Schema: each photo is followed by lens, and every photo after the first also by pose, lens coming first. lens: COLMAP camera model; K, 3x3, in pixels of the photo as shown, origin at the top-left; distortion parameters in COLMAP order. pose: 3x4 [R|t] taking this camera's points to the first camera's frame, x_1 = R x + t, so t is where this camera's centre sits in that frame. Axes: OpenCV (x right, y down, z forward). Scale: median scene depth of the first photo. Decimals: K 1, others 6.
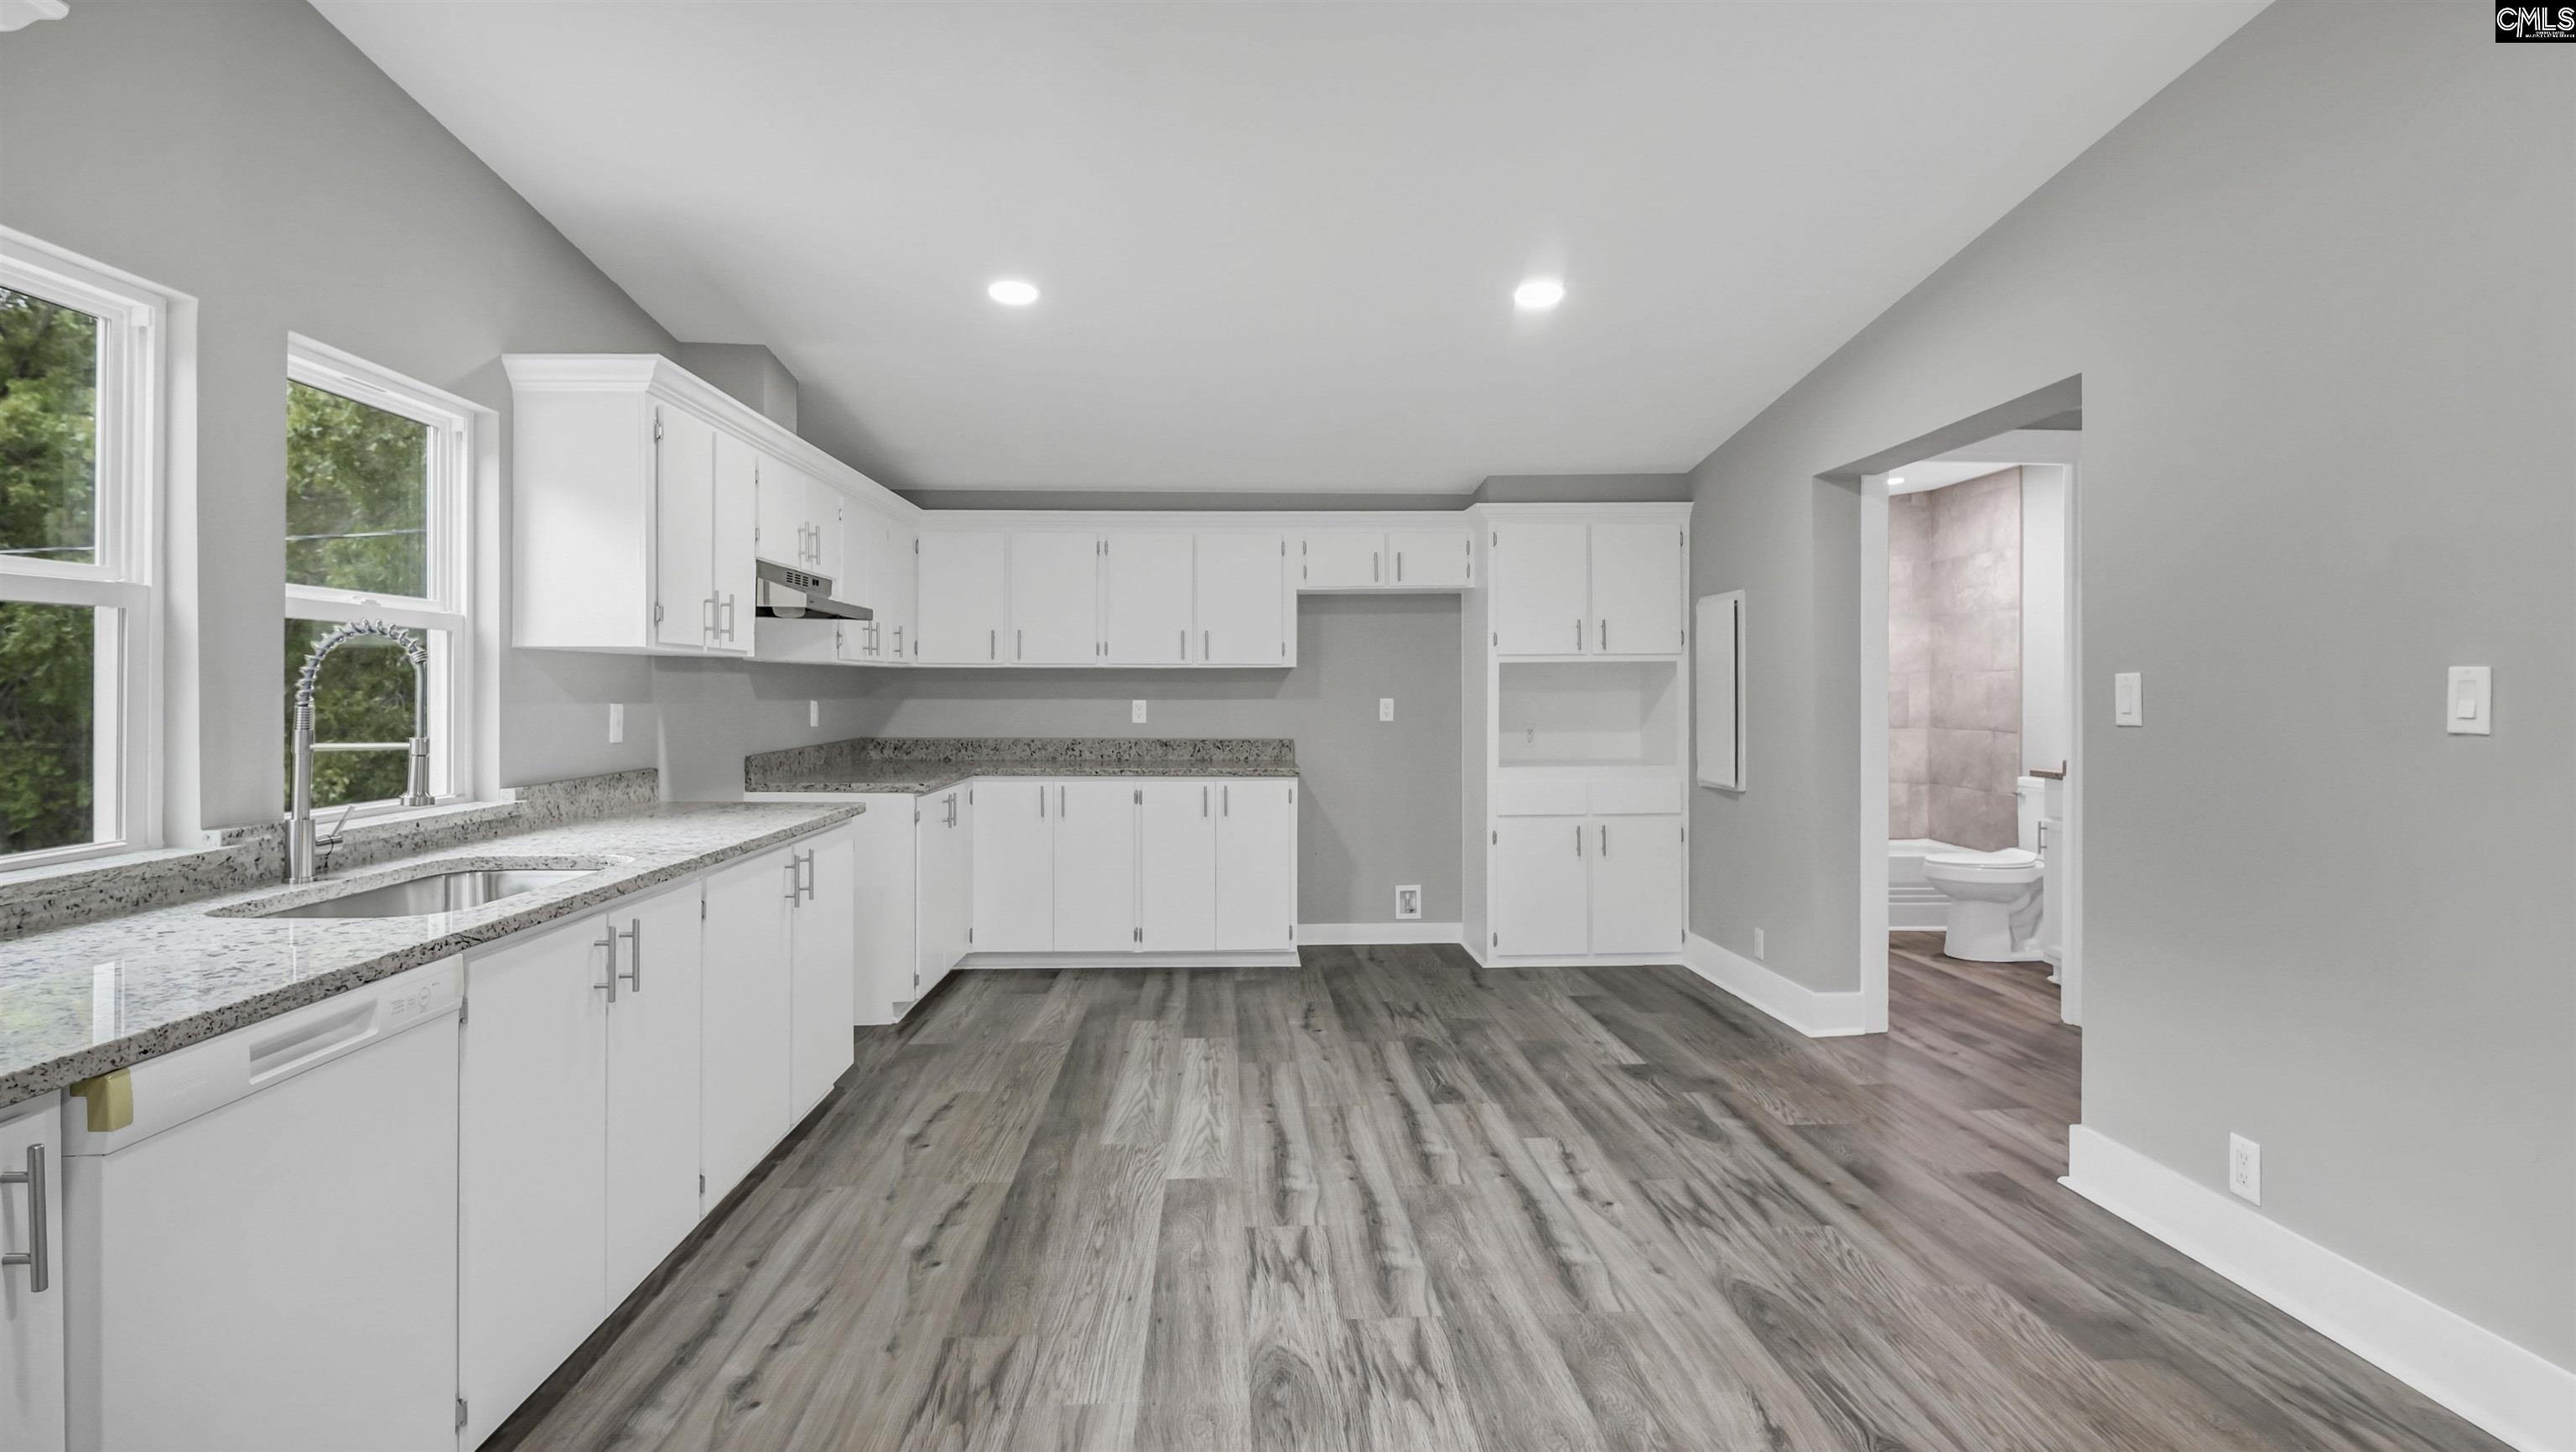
lens RADIAL K [[1266.6, 0, 1284.1], [0, 1266.6, 688.5], [0, 0, 1]] dist [-0.000296, -0.000041]
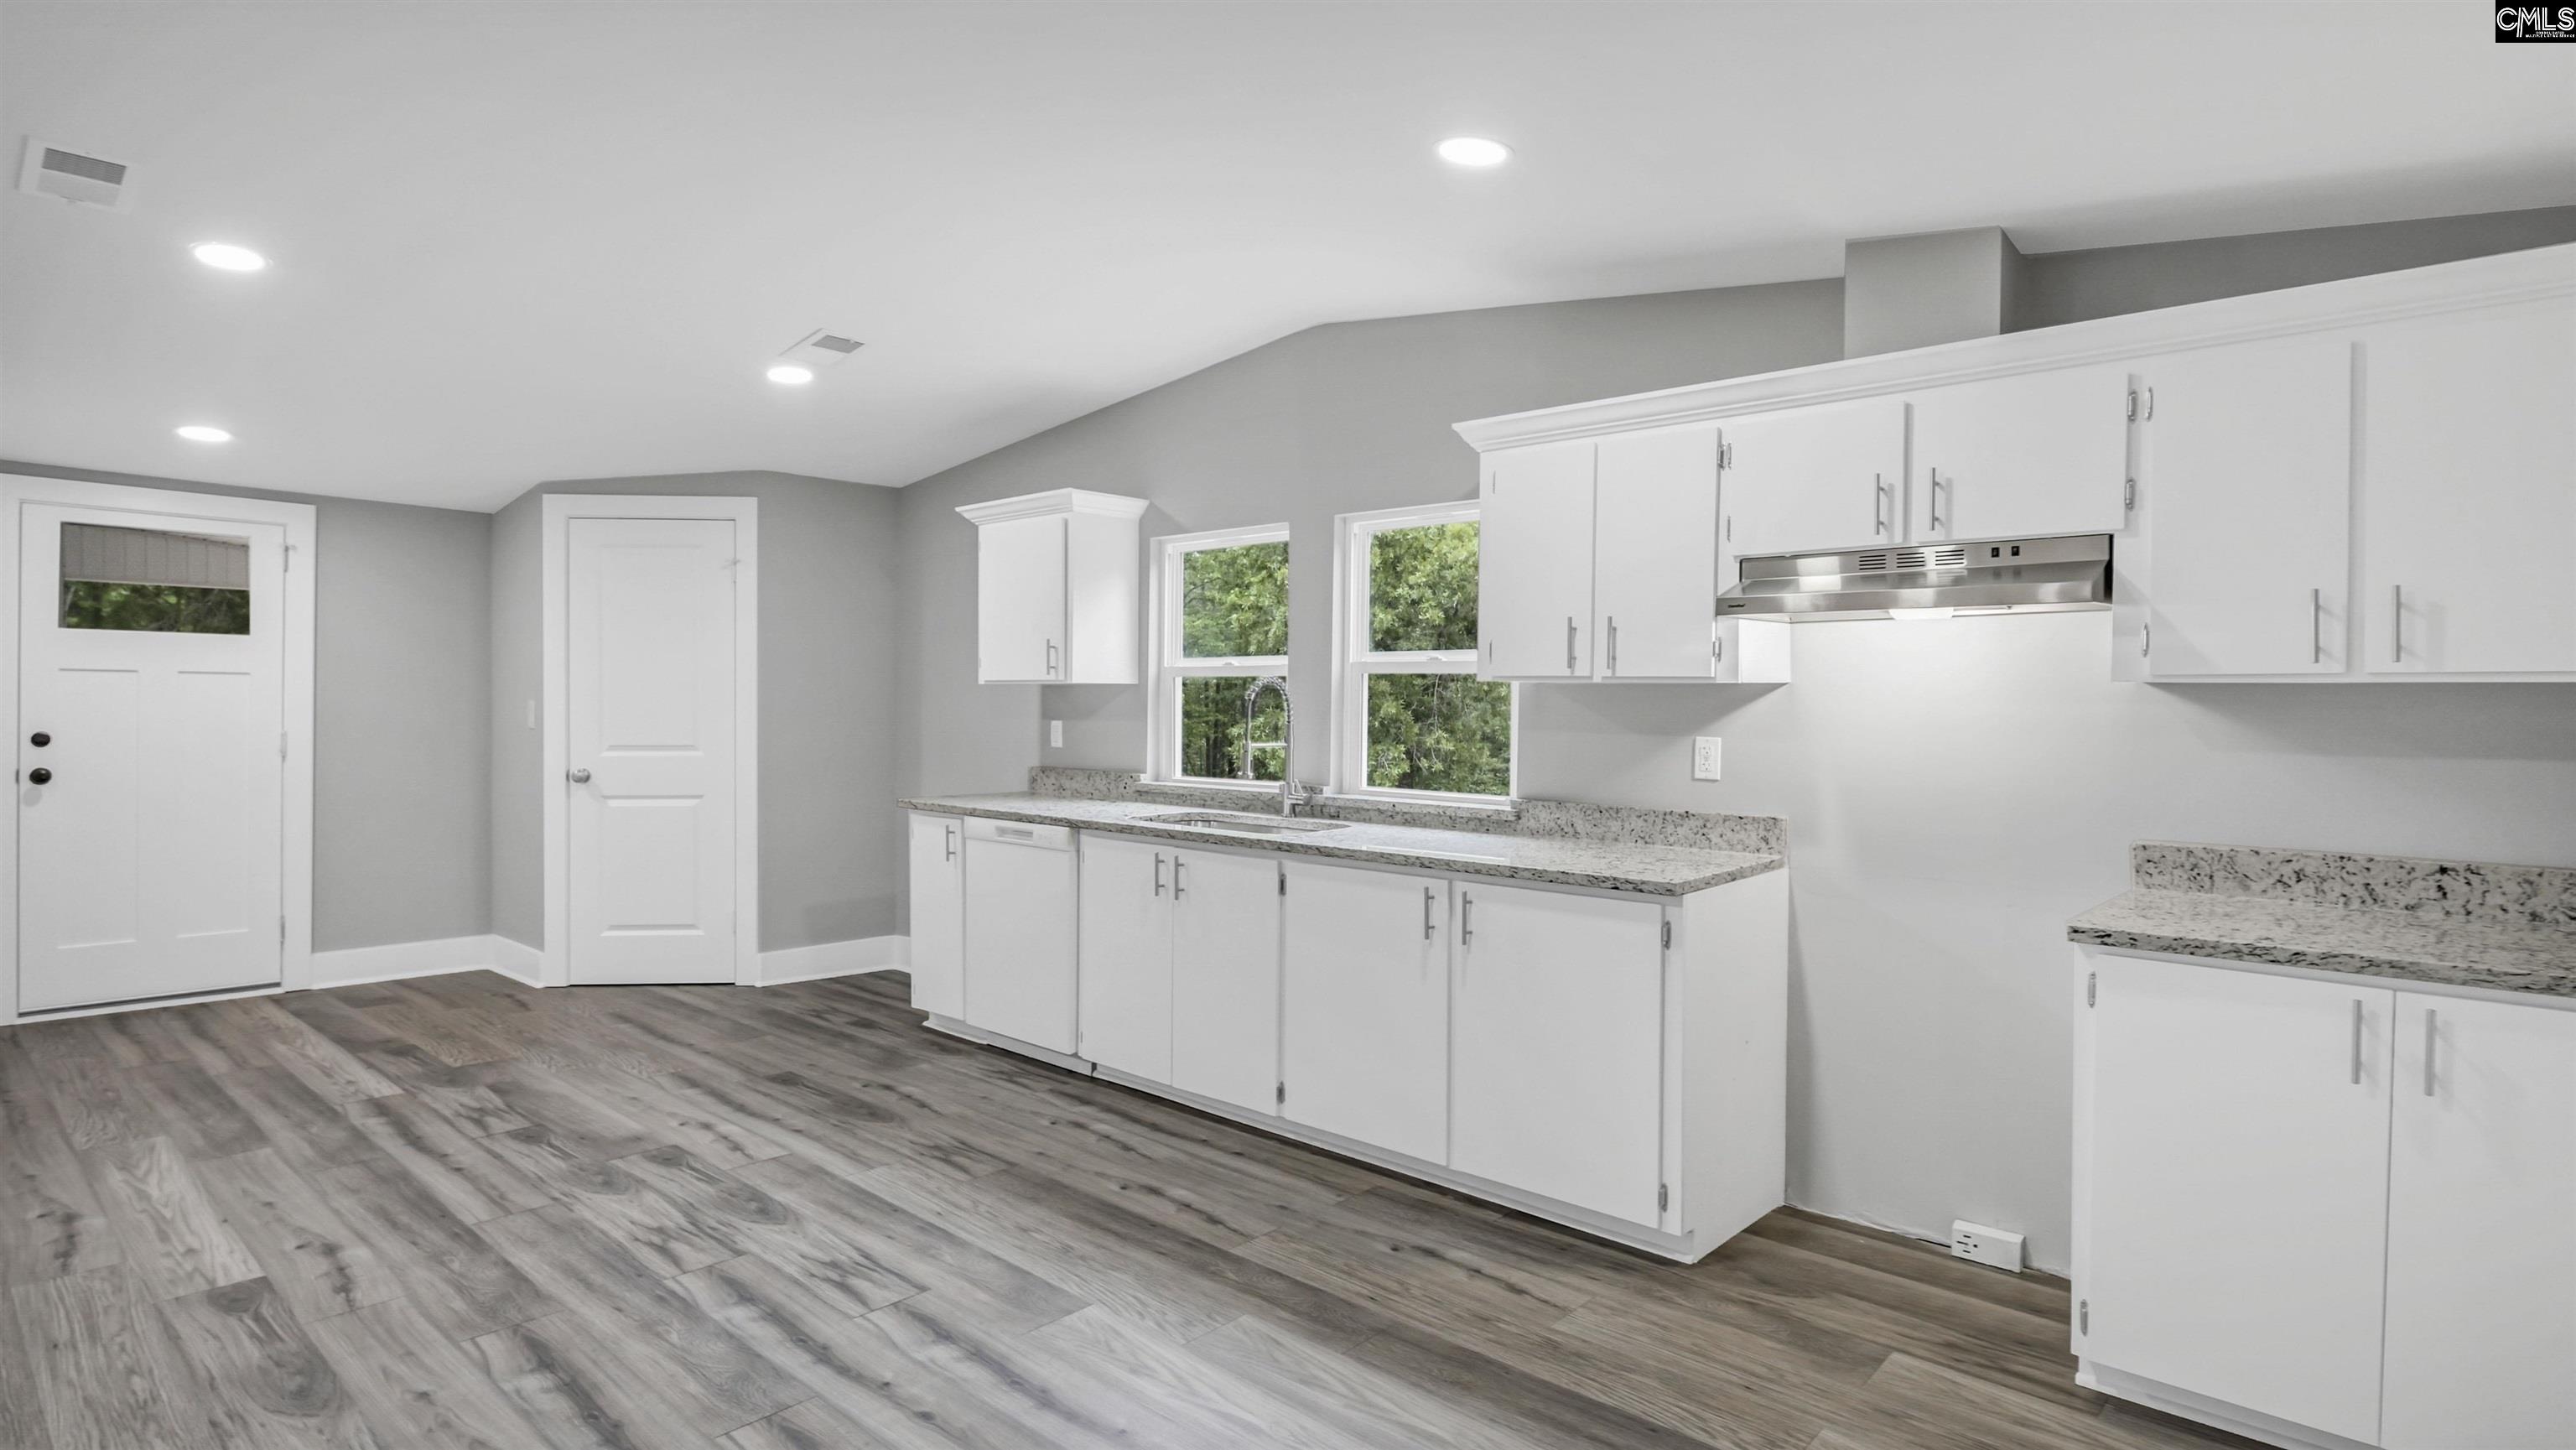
lens RADIAL K [[1292.9, 0, 1317.9], [0, 1292.9, 724.2], [0, 0, 1]] dist [0.006744, -0.009806]
pose [[-0.687567, 0.006170, -0.726094, 0.414483], [-0.009389, 0.999805, 0.017387, -0.013295], [0.726060, 0.018772, -0.687375, 1.647576]]
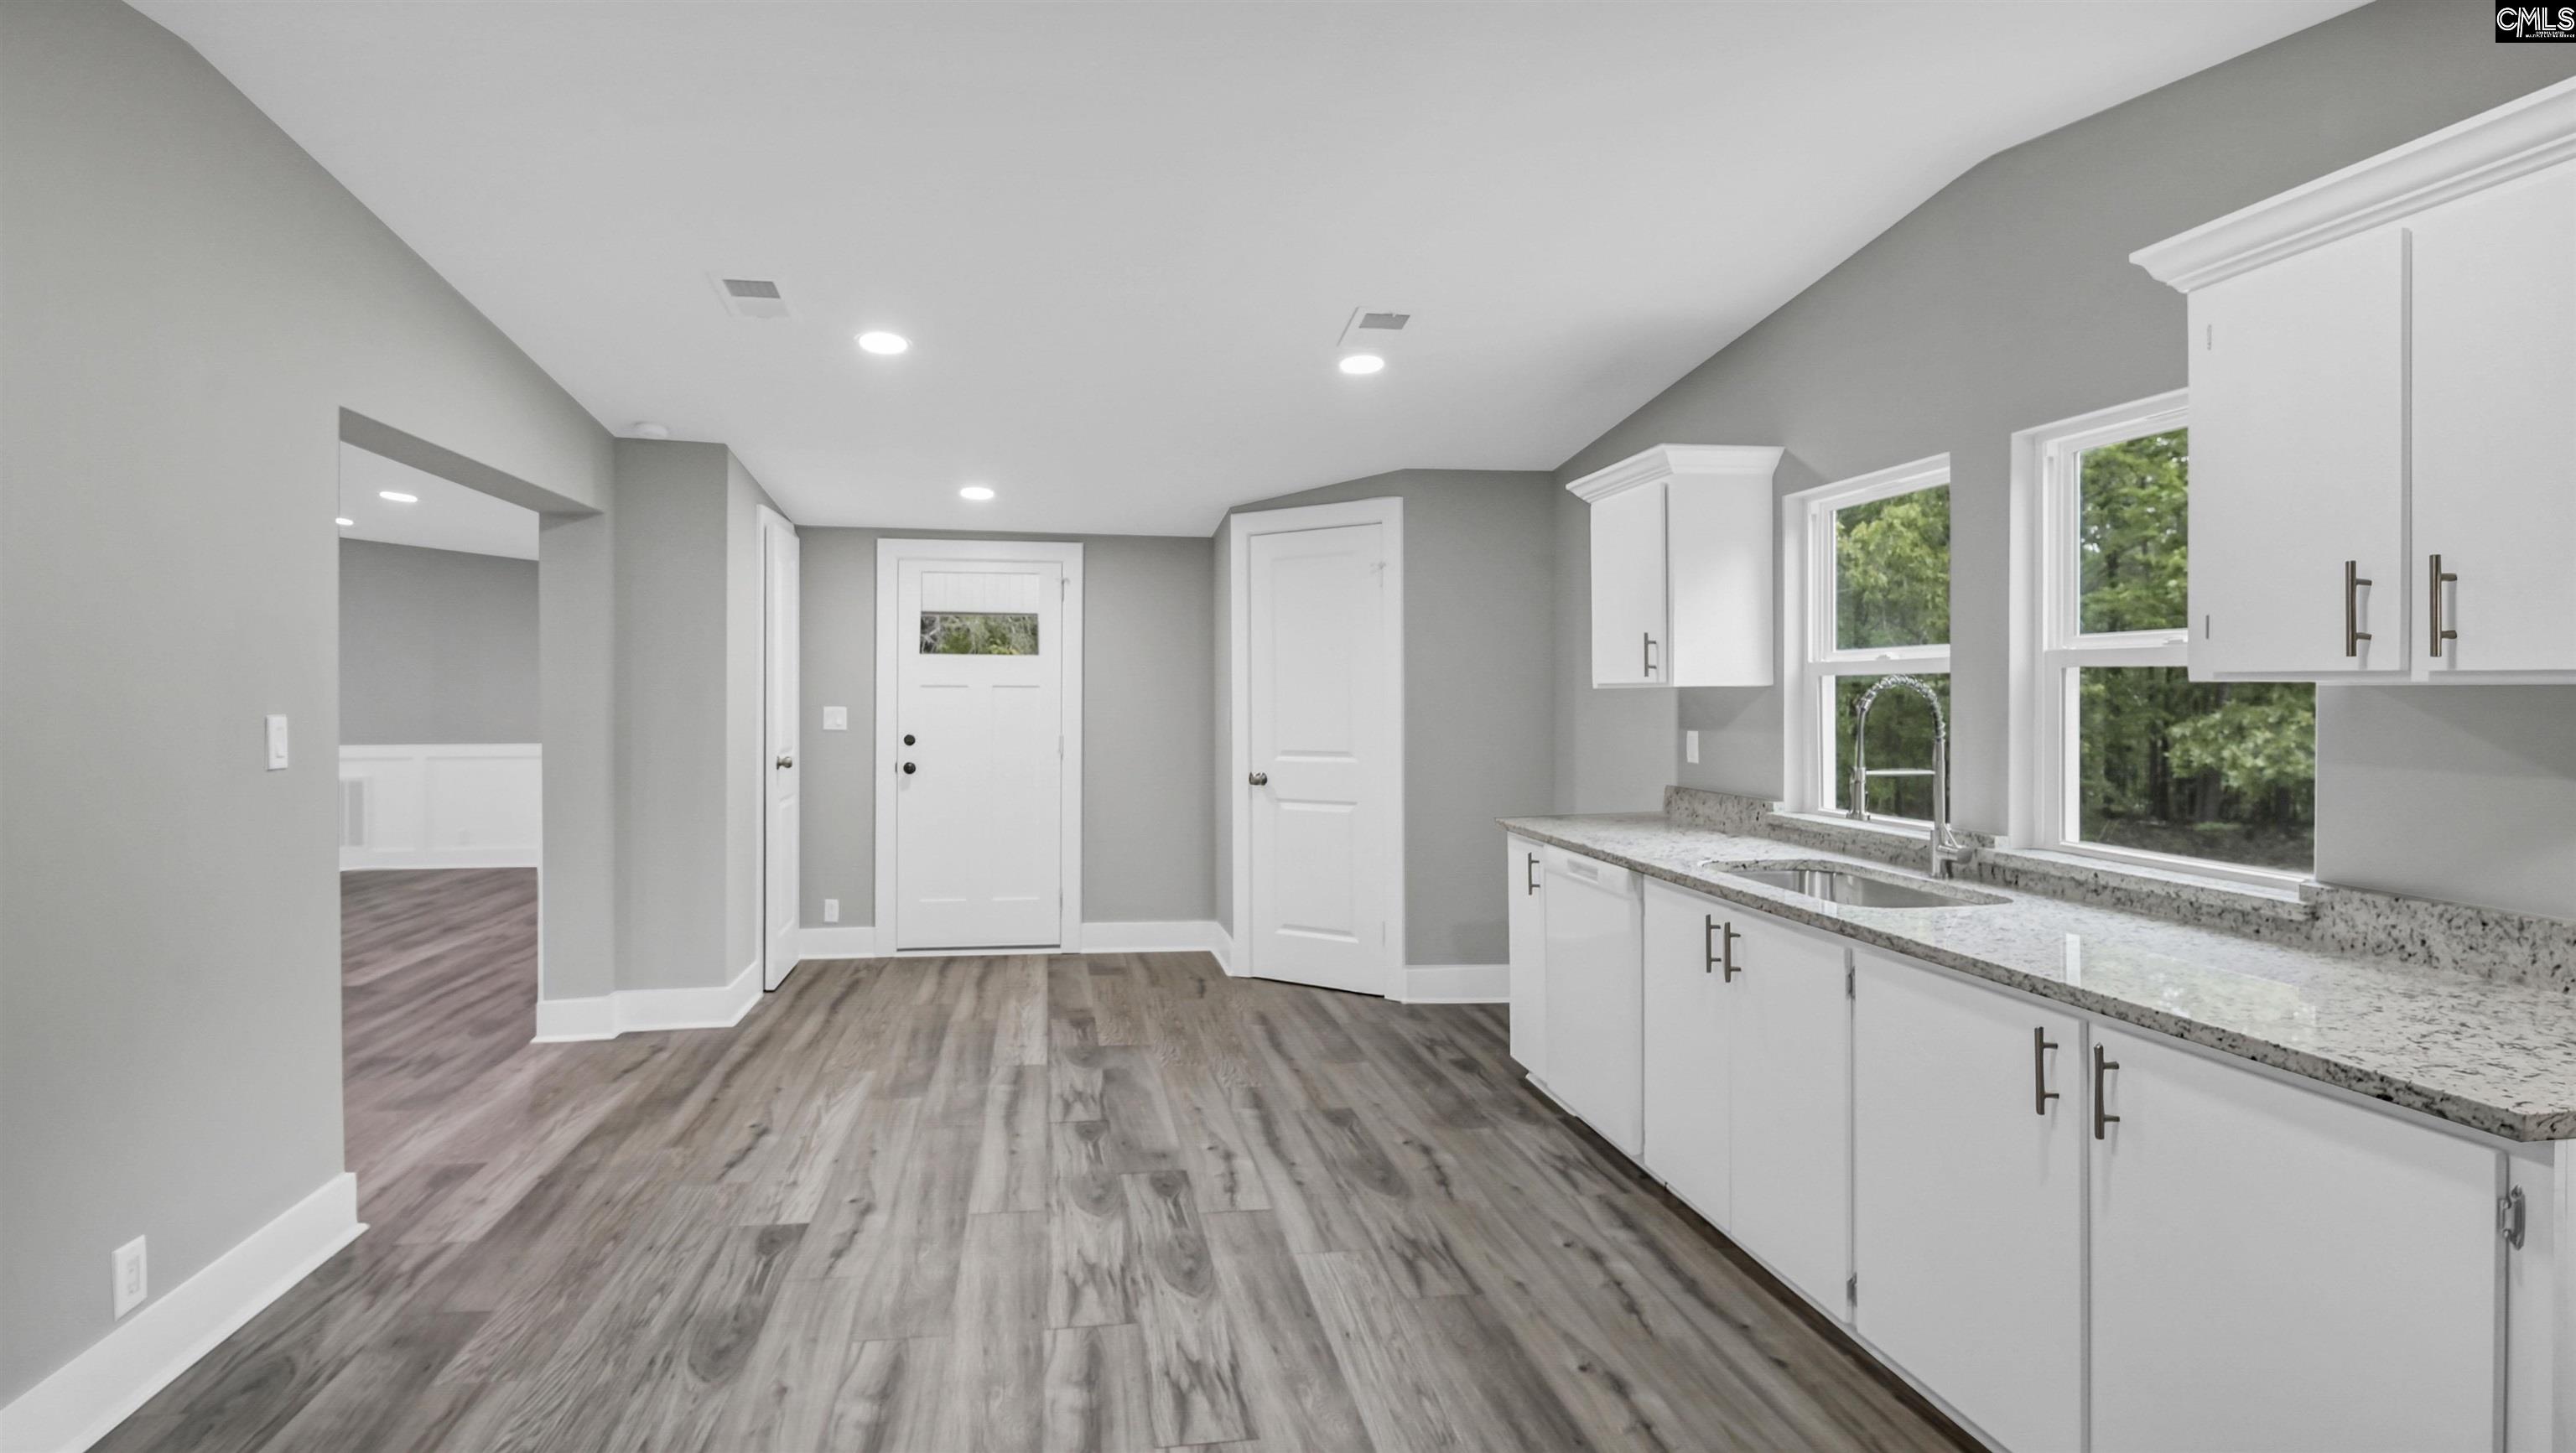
lens RADIAL K [[1319.9, 0, 1260.8], [0, 1319.9, 697.6], [0, 0, 1]] dist [0.004118, -0.010028]
pose [[-0.993540, 0.002231, -0.113461, 0.052177], [0.001701, 0.999987, 0.004765, -0.027821], [0.113471, 0.004541, -0.993531, 1.590135]]
